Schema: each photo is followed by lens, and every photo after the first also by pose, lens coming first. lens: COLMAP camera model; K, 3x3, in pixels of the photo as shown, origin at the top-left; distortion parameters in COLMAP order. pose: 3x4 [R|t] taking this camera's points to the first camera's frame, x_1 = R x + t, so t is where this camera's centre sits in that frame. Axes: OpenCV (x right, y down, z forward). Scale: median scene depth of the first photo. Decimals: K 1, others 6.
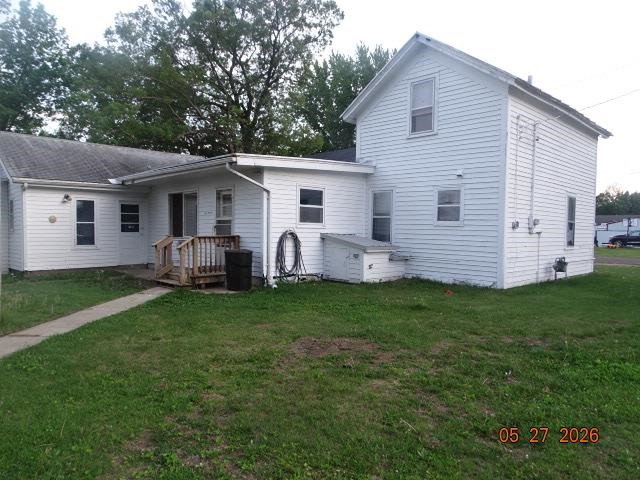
lens RADIAL K [[453.2, 0, 320.0], [0, 453.2, 240.0], [0, 0, 1]] dist [-0.007556, 0.008768]
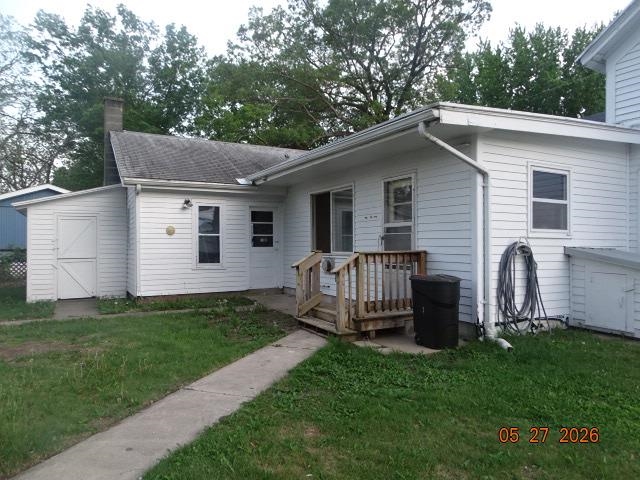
lens RADIAL K [[453.2, 0, 320.0], [0, 453.2, 240.0], [0, 0, 1]] dist [-0.007556, 0.008768]
pose [[0.962782, -0.008668, -0.270140, -0.127311], [-0.000194, 0.999463, -0.032759, -0.003948], [0.270279, 0.031592, 0.962264, 0.310814]]
